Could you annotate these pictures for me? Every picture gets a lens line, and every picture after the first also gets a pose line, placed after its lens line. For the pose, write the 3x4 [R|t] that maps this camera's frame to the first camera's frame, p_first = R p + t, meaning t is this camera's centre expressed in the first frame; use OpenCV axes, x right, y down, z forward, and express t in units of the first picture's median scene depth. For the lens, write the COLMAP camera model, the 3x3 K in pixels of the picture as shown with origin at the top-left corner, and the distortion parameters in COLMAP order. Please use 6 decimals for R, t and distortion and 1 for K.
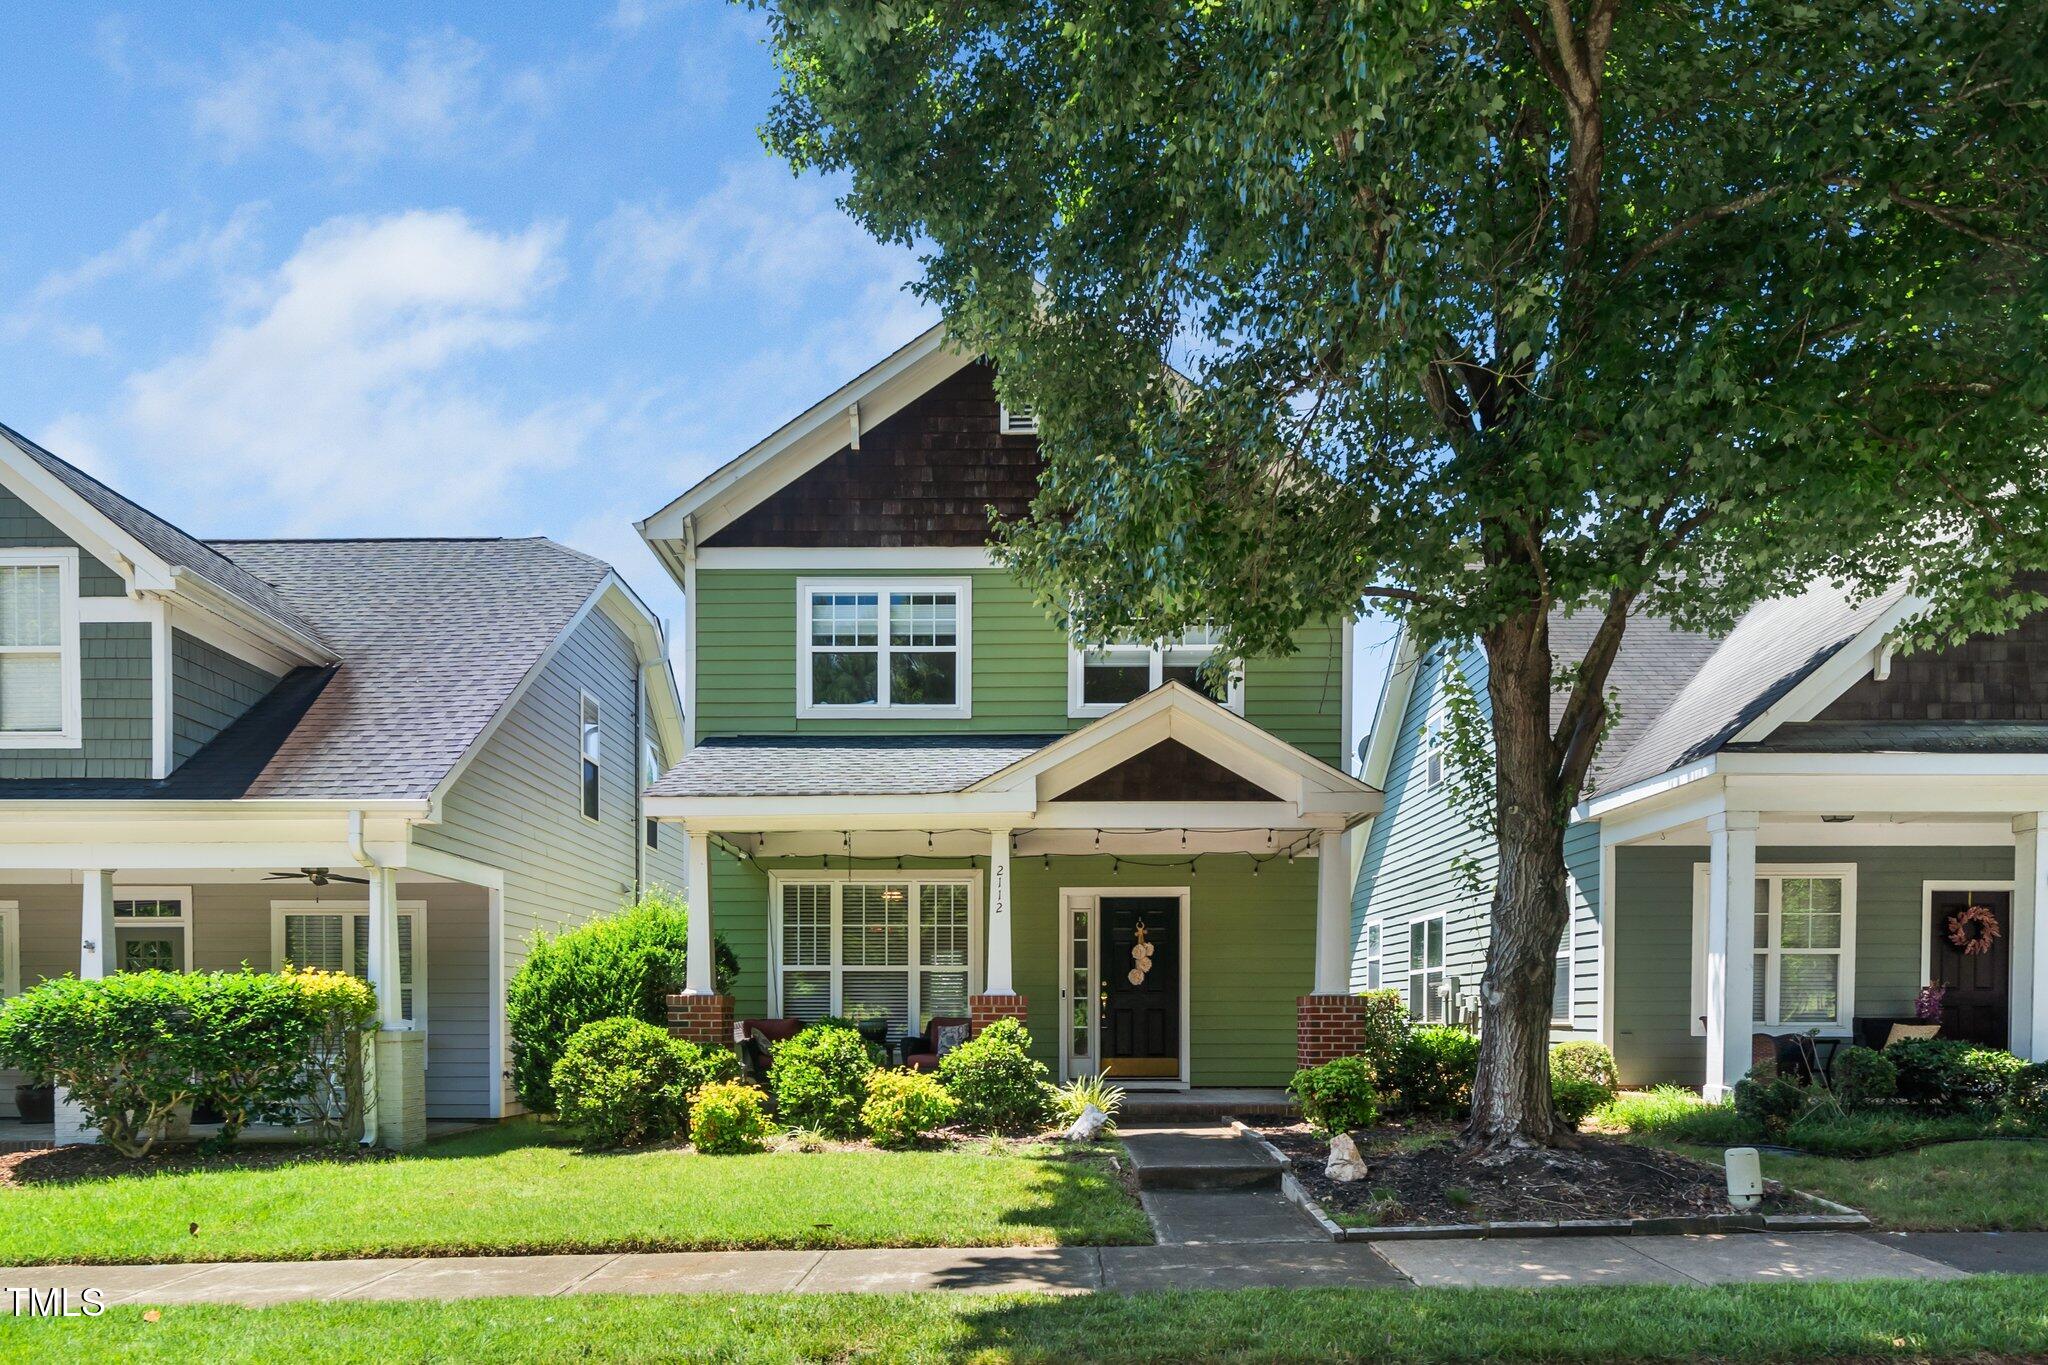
lens RADIAL K [[708.0, 0, 1028.4], [0, 708.0, 744.2], [0, 0, 1]] dist [0.000332, 0.000007]
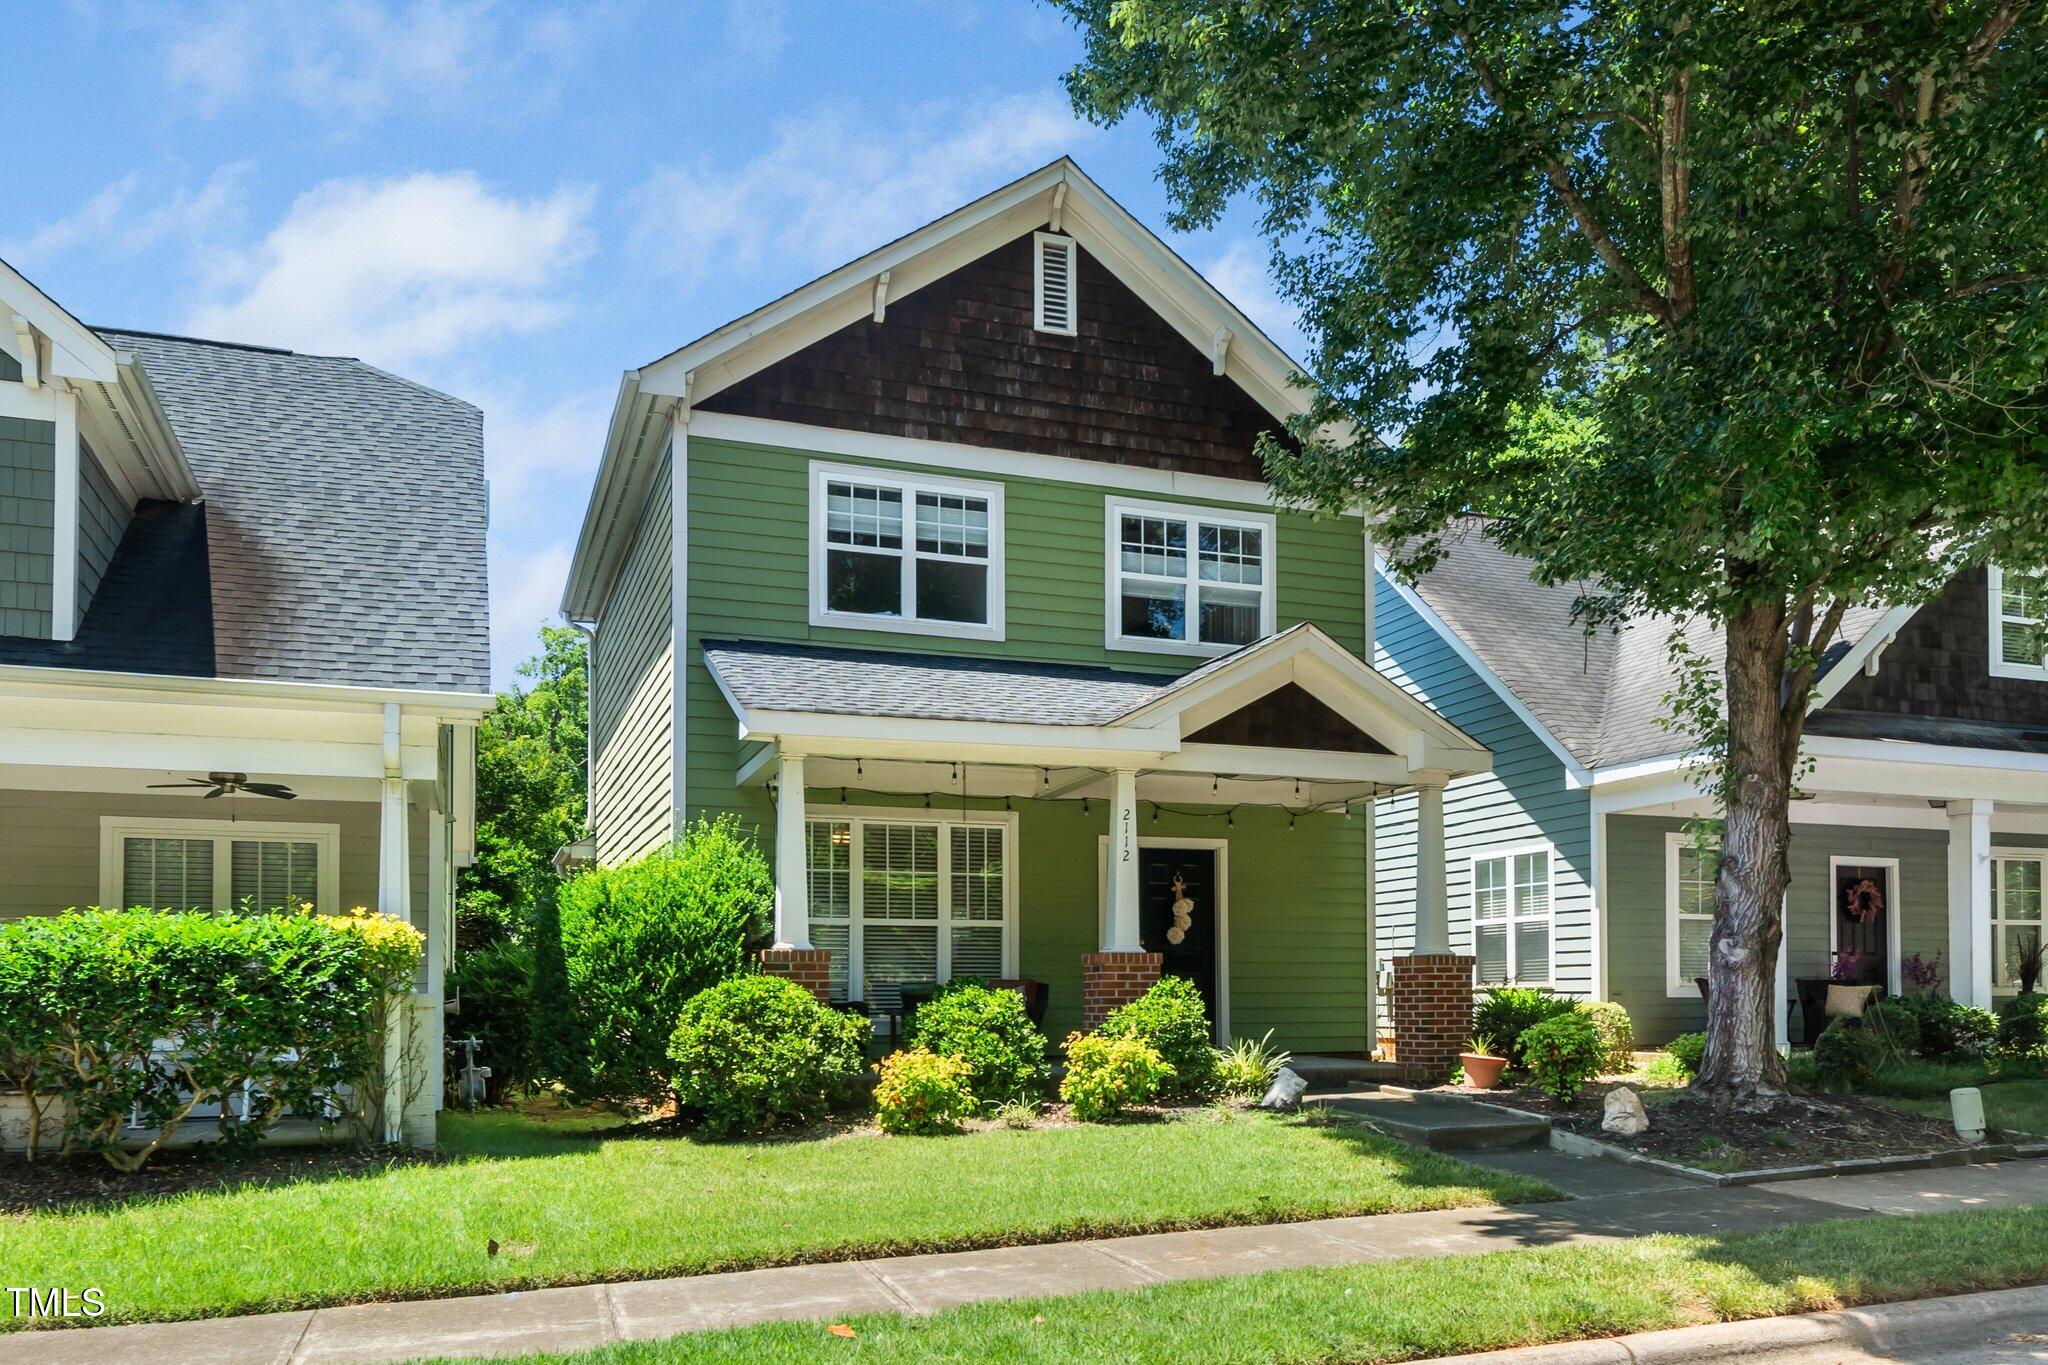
lens RADIAL K [[802.5, 0, 993.5], [0, 802.5, 656.7], [0, 0, 1]] dist [0.000151, 0.000132]
pose [[0.978167, 0.077133, 0.192976, -0.416404], [-0.073004, 0.996926, -0.028430, 0.017669], [-0.194576, 0.013722, 0.980791, 0.019308]]
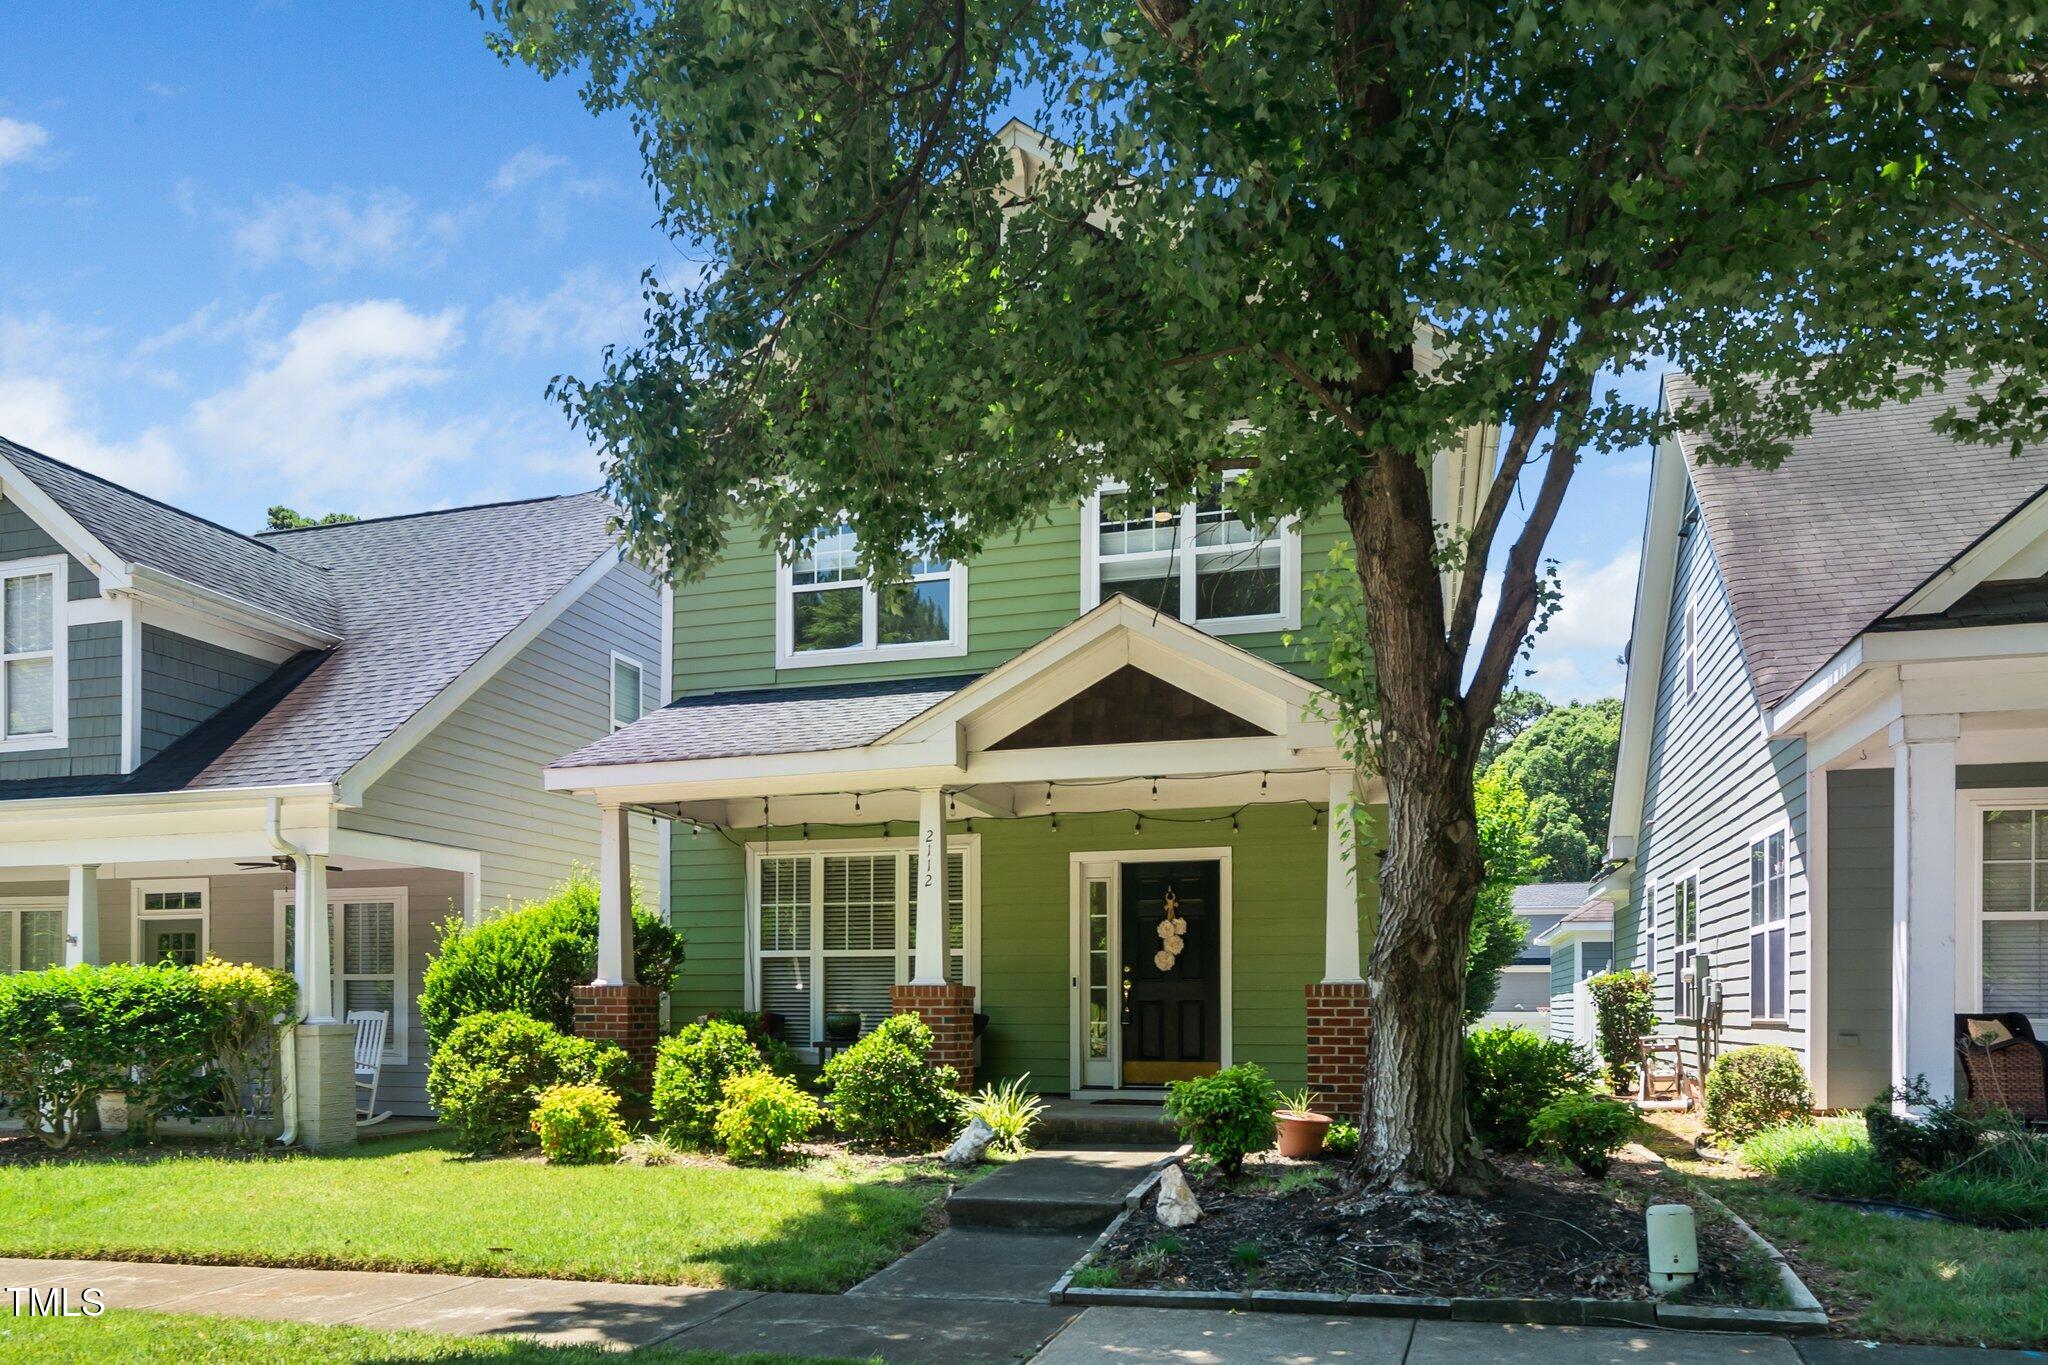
lens RADIAL K [[847.7, 0, 1075.5], [0, 847.7, 673.2], [0, 0, 1]] dist [0.000252, 0.000028]
pose [[0.982483, -0.066988, -0.173898, 0.314618], [0.065589, 0.997751, -0.013786, 0.010576], [0.174431, 0.002139, 0.984667, 0.038284]]
